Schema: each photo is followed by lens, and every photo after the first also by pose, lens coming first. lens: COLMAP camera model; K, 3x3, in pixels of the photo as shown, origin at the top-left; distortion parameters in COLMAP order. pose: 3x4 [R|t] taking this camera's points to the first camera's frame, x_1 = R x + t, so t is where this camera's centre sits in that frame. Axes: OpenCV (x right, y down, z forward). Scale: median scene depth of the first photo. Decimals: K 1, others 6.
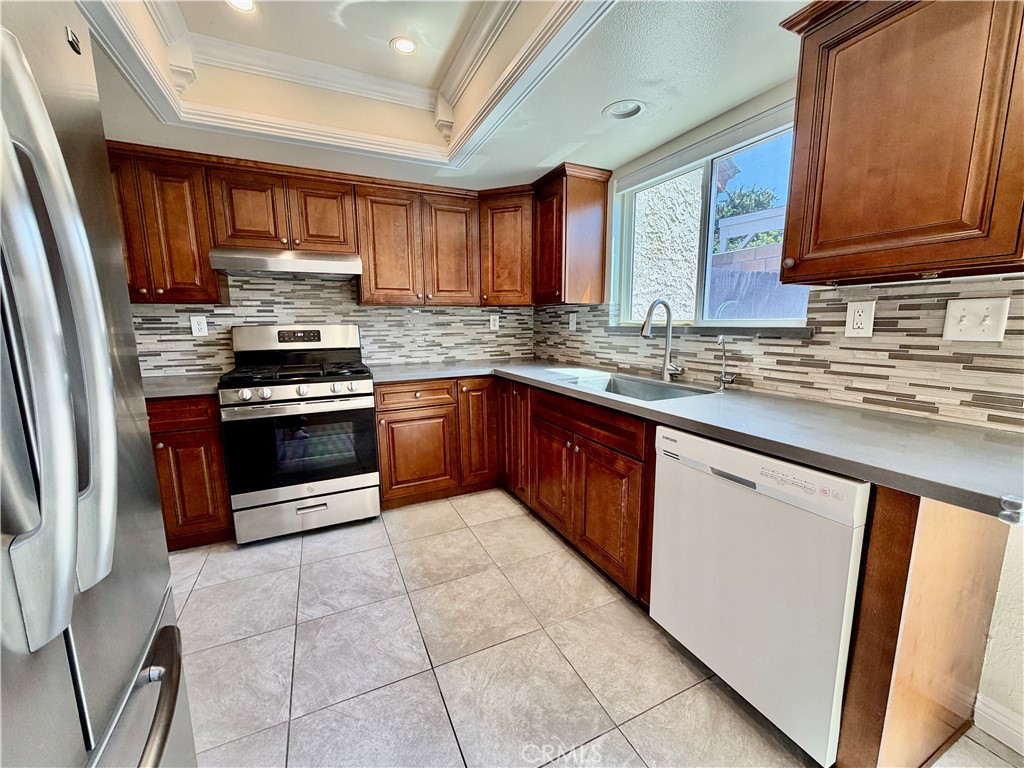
lens RADIAL K [[408.6, 0, 508.0], [0, 408.6, 384.9], [0, 0, 1]] dist [0.000998, 0.000277]
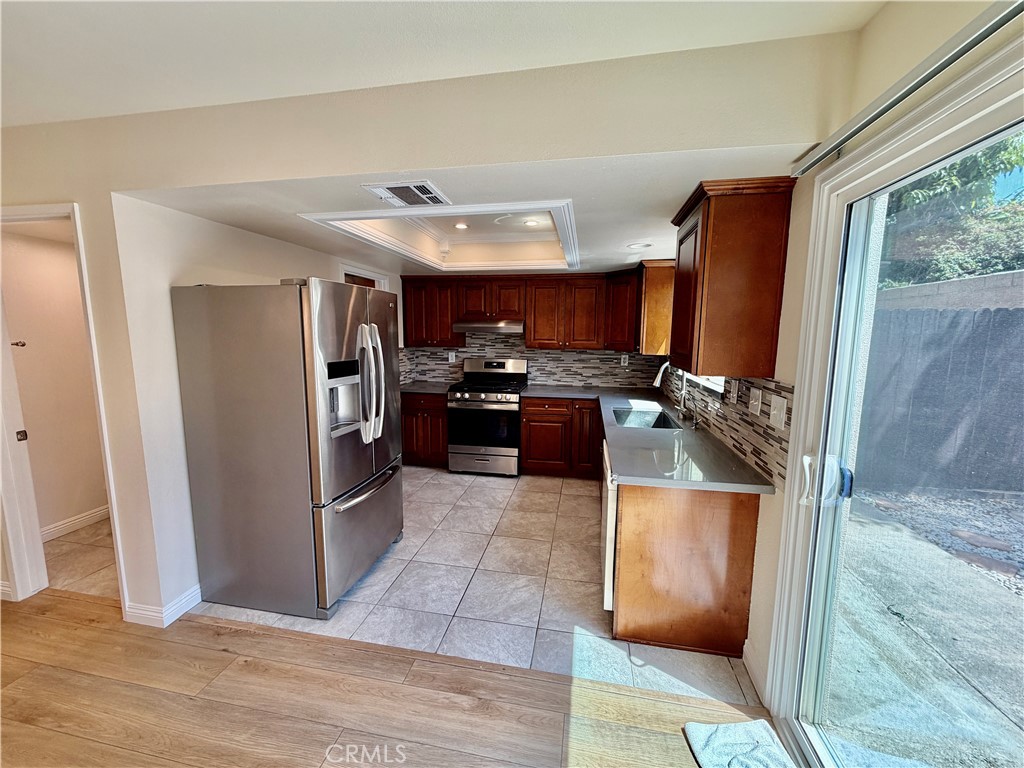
lens RADIAL K [[405.2, 0, 508.4], [0, 405.2, 384.6], [0, 0, 1]] dist [-0.002523, -0.000369]
pose [[0.810768, 0.090610, -0.578312, 0.593687], [-0.104745, 0.994459, 0.008963, -0.062621], [0.575920, 0.053309, 0.815766, -0.407555]]
